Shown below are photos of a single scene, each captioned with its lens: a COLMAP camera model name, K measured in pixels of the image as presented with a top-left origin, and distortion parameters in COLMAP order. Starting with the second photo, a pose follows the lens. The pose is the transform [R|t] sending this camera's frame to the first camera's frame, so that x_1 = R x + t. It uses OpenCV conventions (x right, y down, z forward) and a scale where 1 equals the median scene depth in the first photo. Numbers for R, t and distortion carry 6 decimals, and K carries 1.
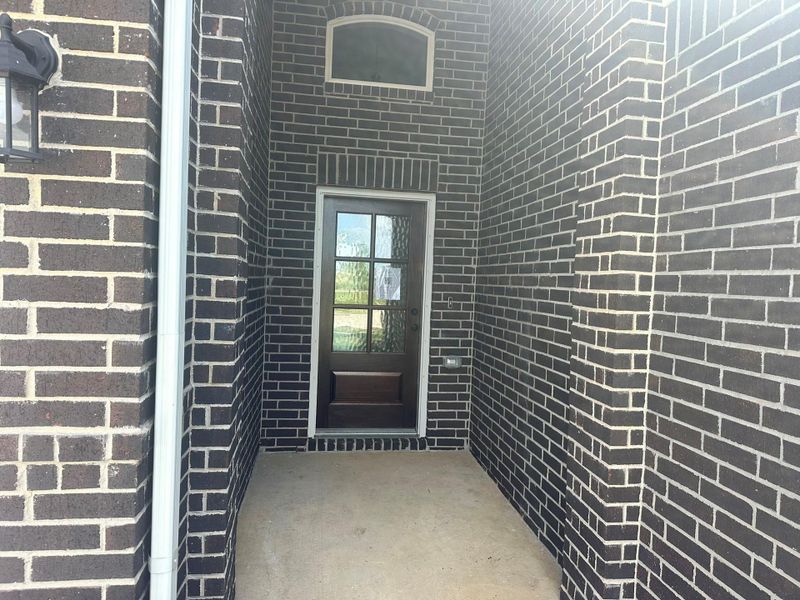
lens RADIAL K [[567.3, 0, 398.8], [0, 567.3, 293.9], [0, 0, 1]] dist [0.150143, -0.216816]
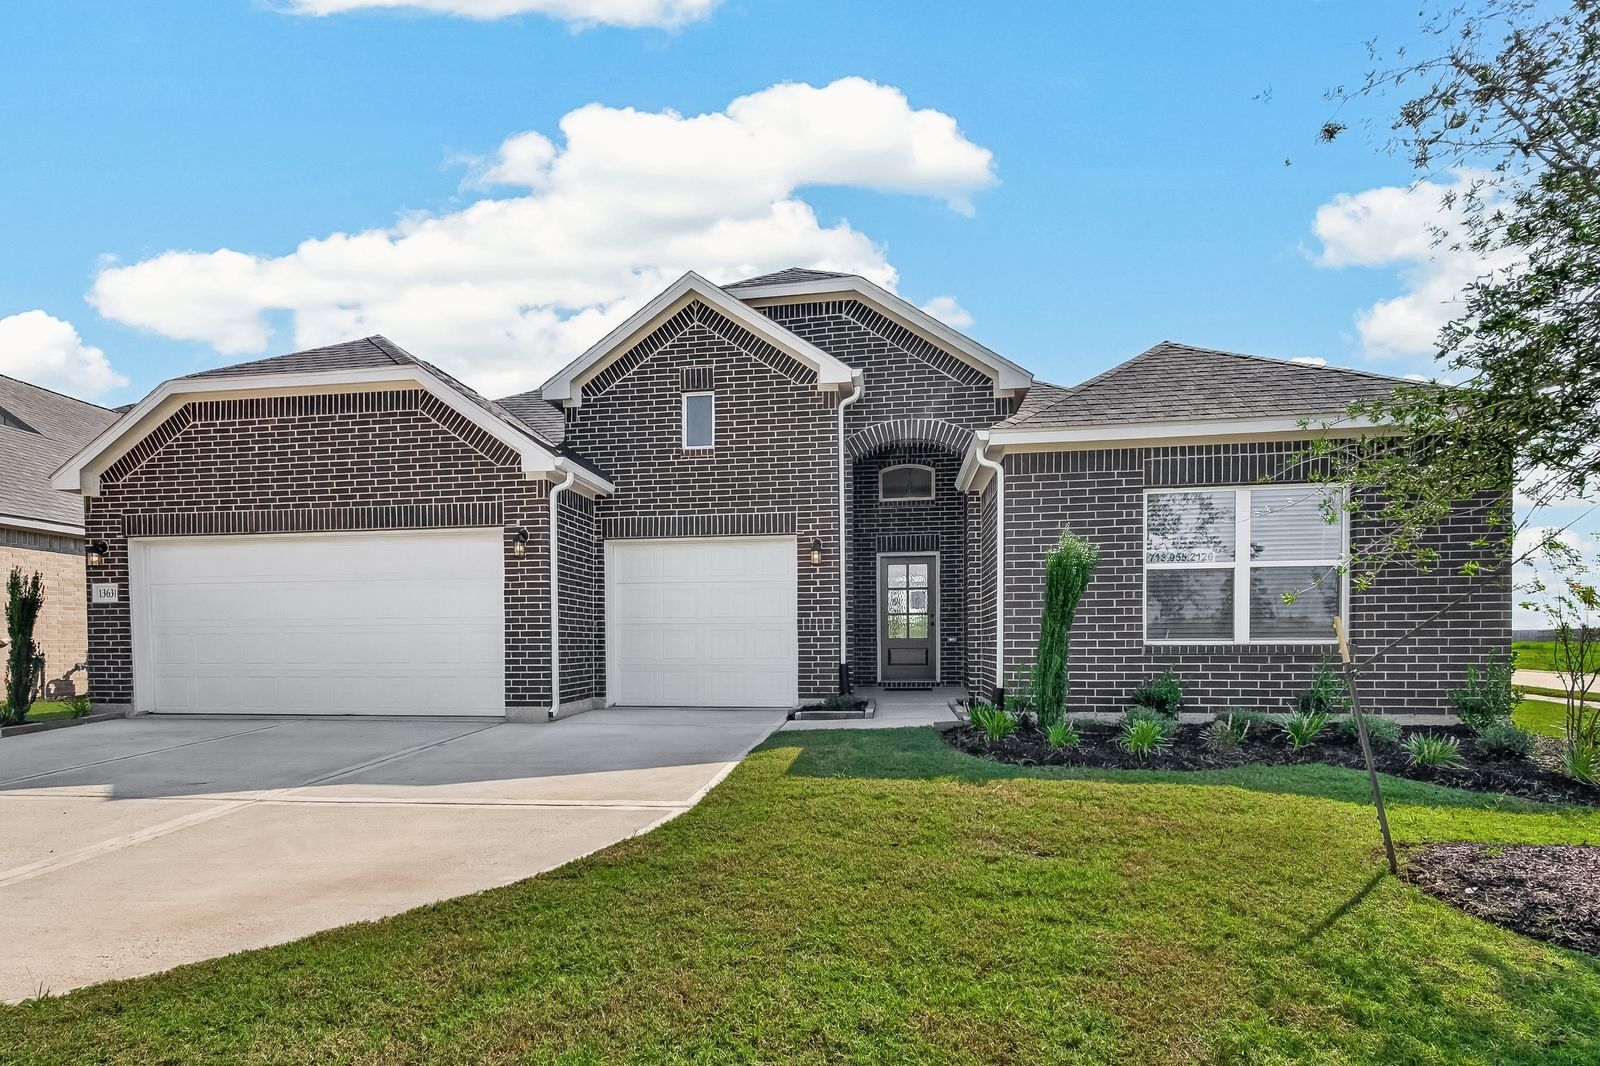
lens RADIAL K [[631.7, 0, 799.9], [0, 631.7, 631.5], [0, 0, 1]] dist [0.002193, 0.000135]
pose [[0.959644, -0.045186, -0.277563, 0.190613], [0.037743, 0.998772, -0.032103, 0.139193], [0.278672, 0.020331, 0.960171, -1.131333]]
